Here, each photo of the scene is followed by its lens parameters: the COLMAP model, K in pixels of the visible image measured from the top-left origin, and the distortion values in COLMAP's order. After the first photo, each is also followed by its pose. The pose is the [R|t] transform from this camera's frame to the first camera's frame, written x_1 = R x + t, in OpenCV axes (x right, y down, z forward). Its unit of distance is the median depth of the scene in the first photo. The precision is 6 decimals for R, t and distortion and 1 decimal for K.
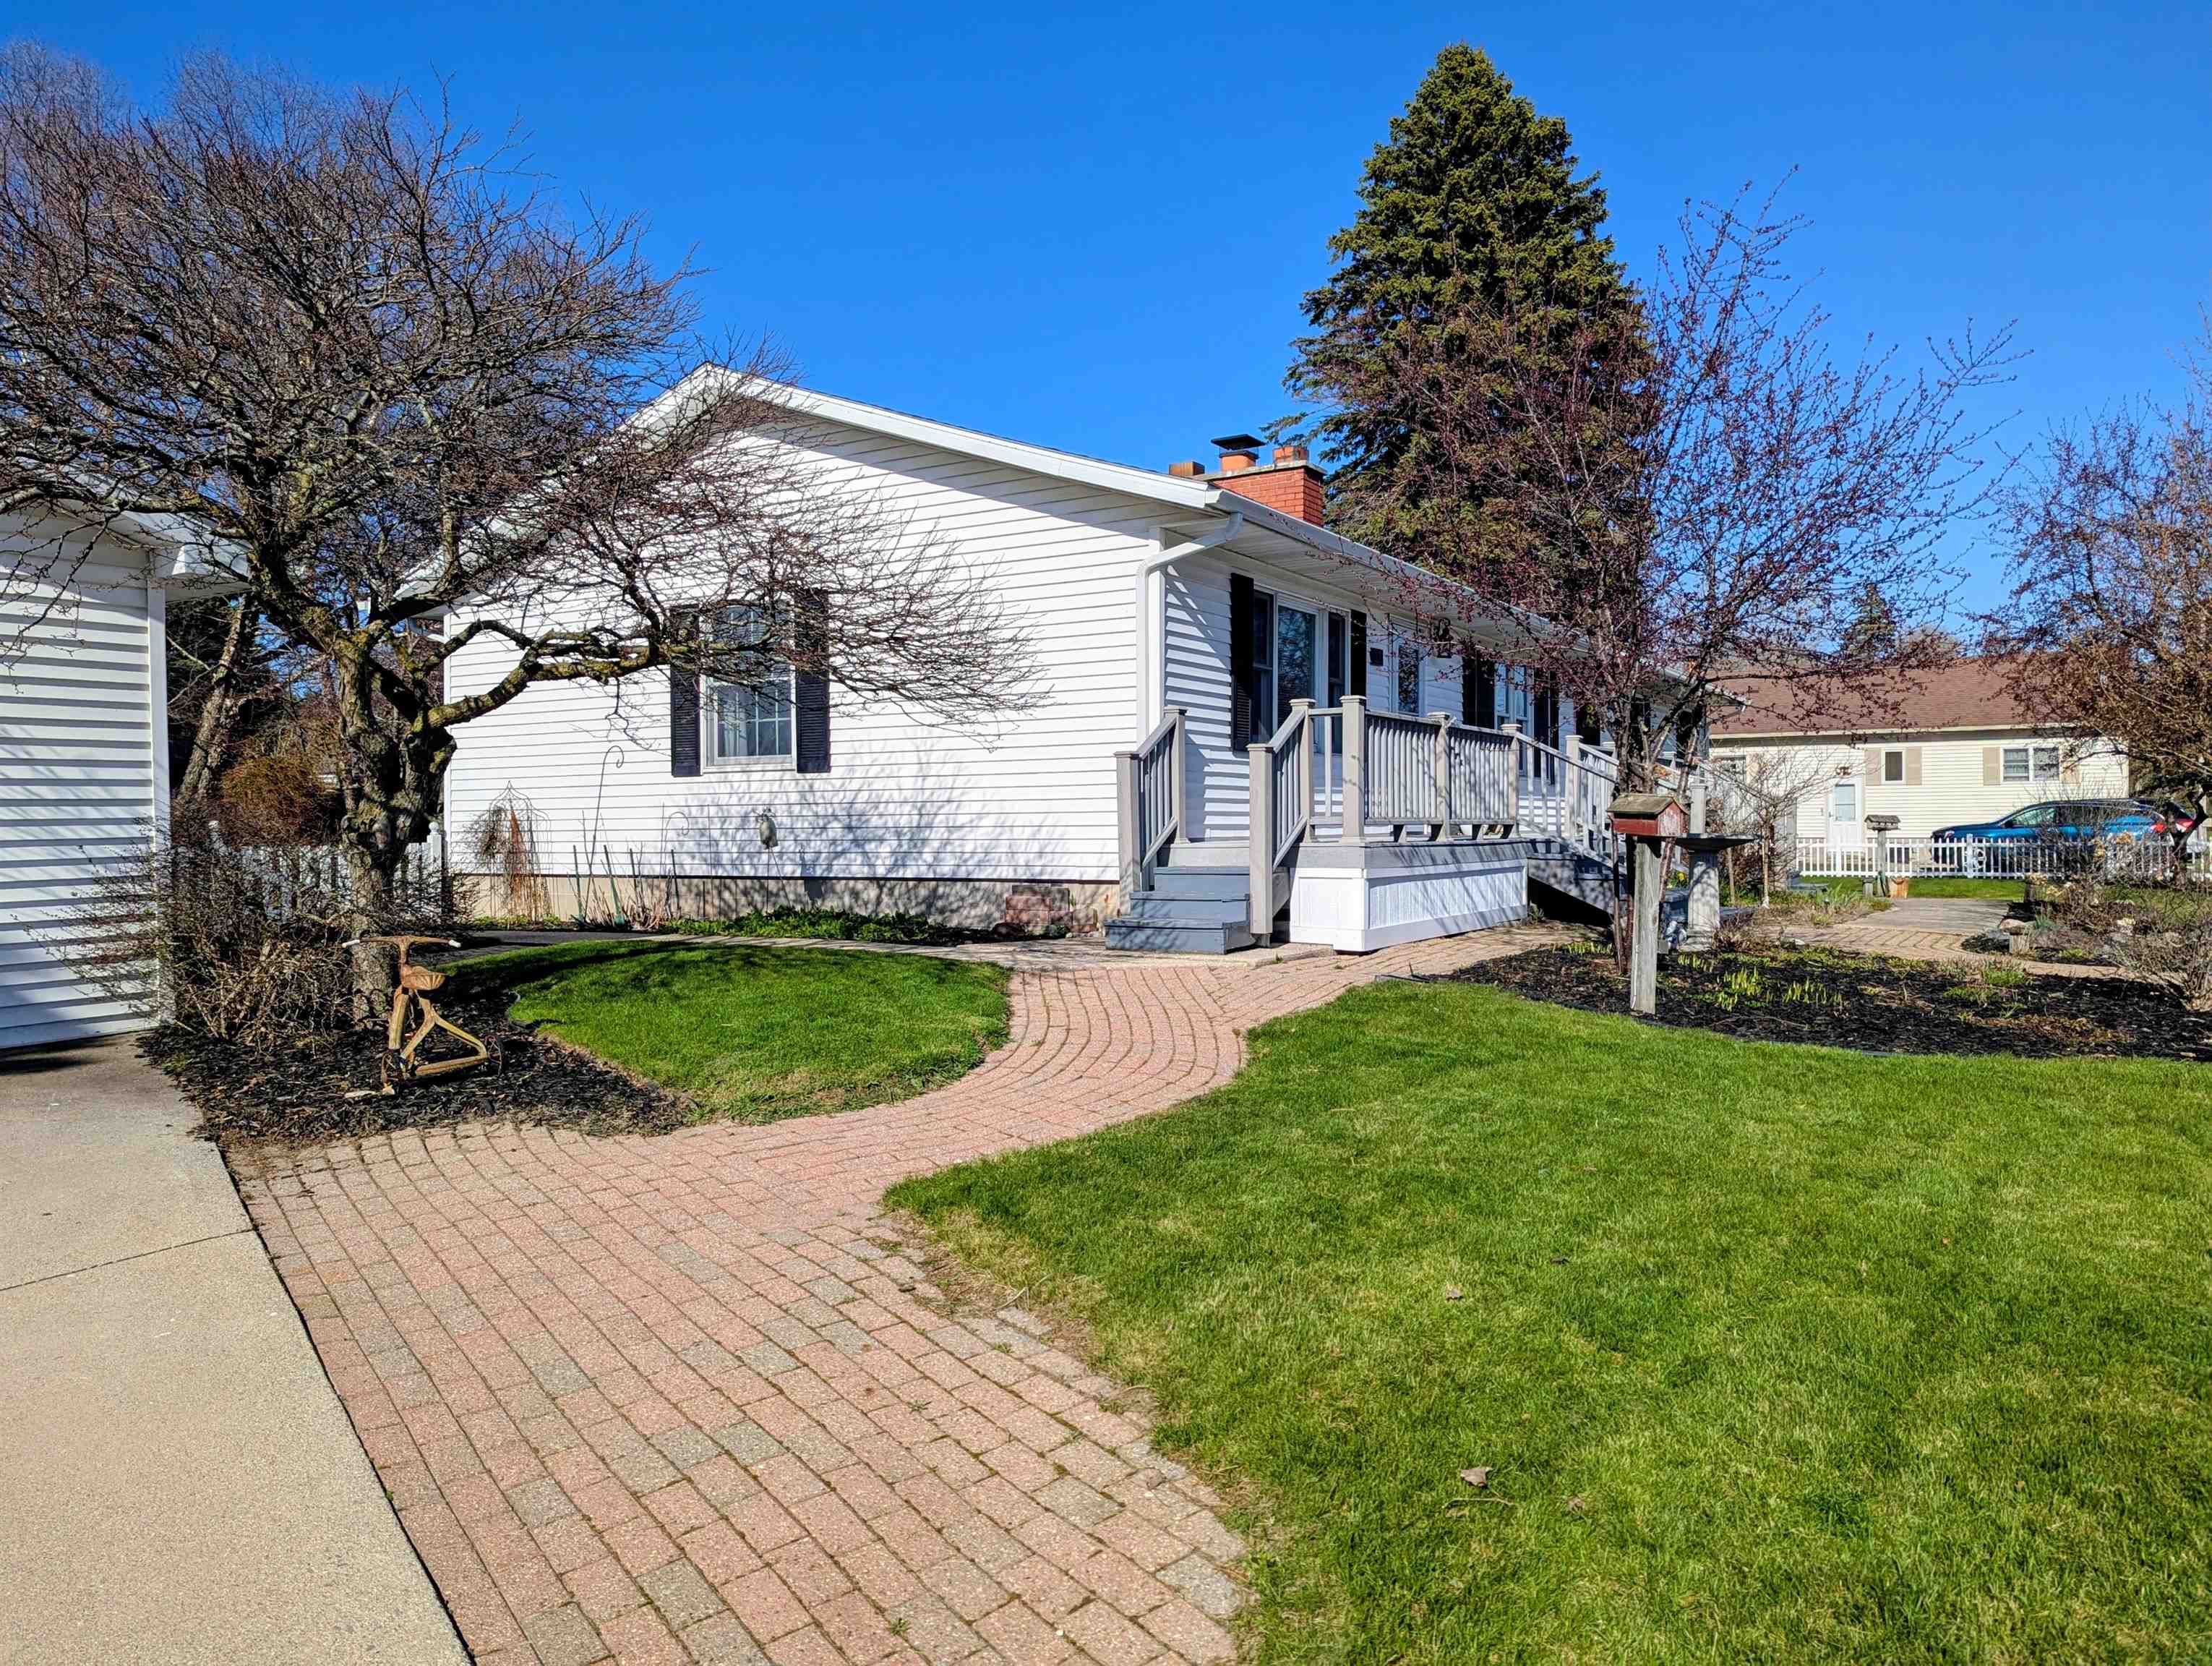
lens RADIAL K [[1551.7, 0, 1107.5], [0, 1551.7, 830.8], [0, 0, 1]] dist [0.052915, -0.037392]
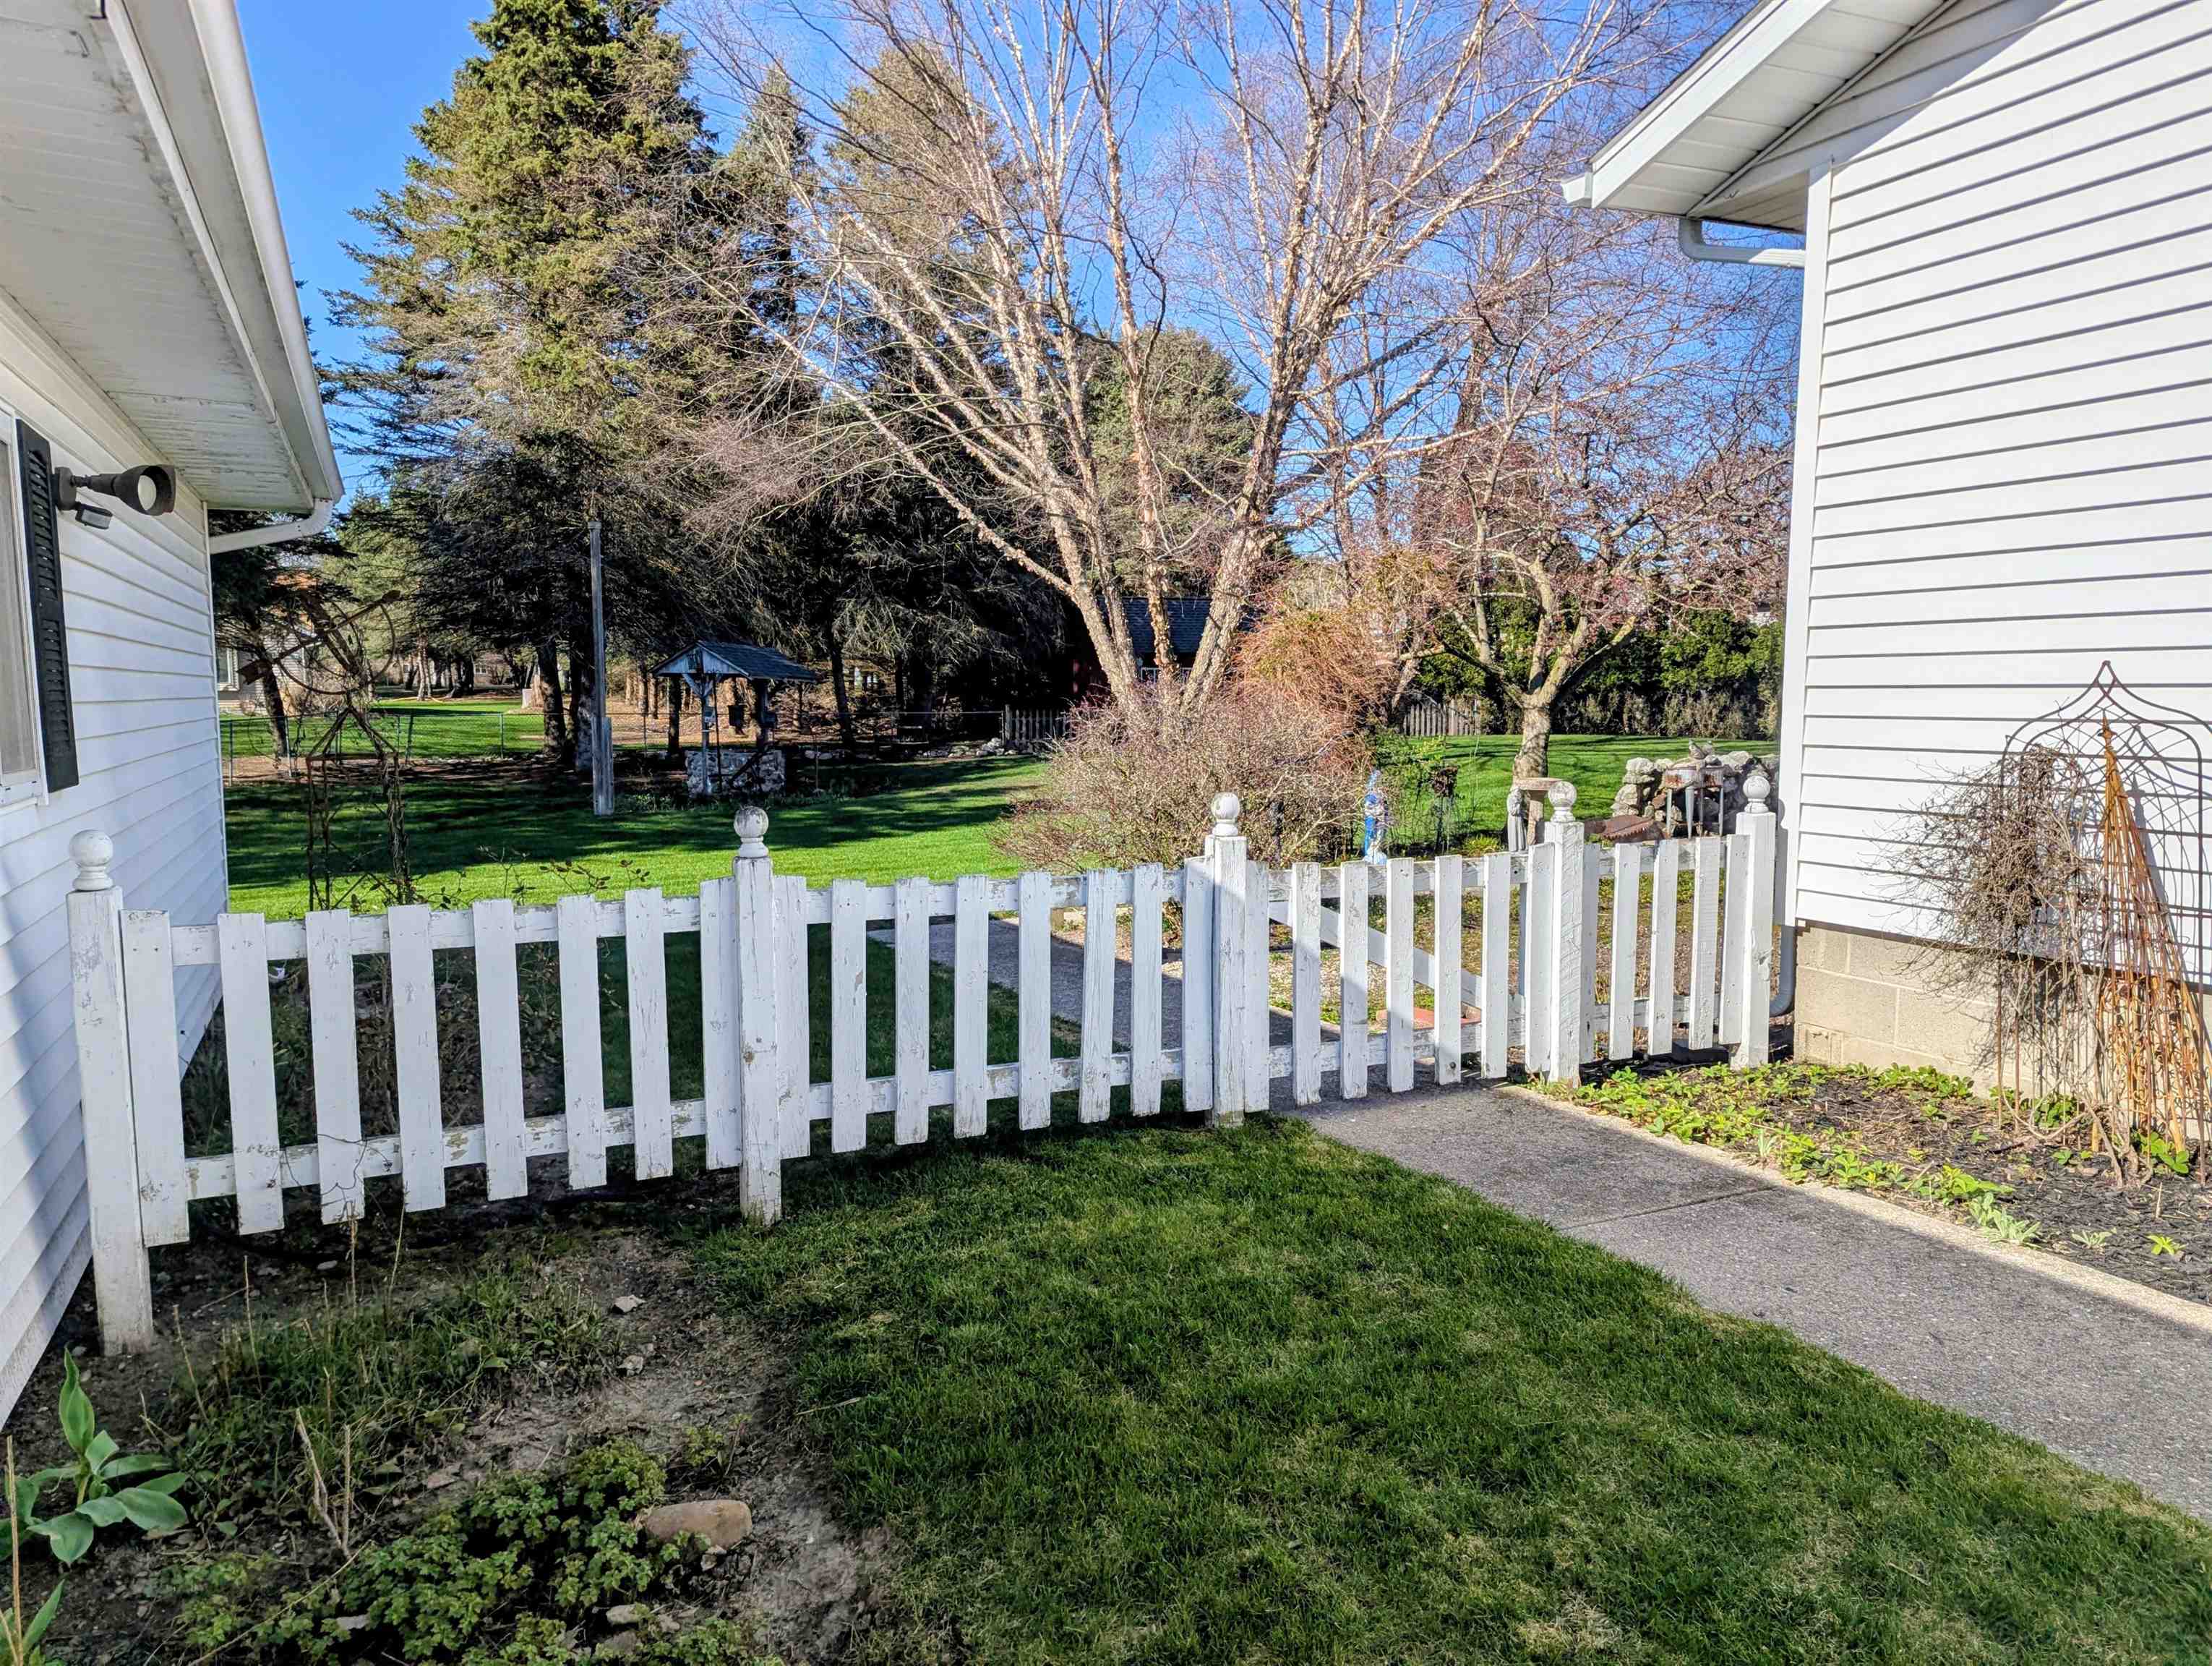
lens RADIAL K [[1551.7, 0, 1106.7], [0, 1551.7, 837.6], [0, 0, 1]] dist [0.052915, -0.037392]
pose [[0.827166, 0.058037, -0.558953, -0.184851], [-0.002761, 0.995060, 0.099232, -0.013943], [0.561952, -0.080538, 0.823240, 0.325476]]
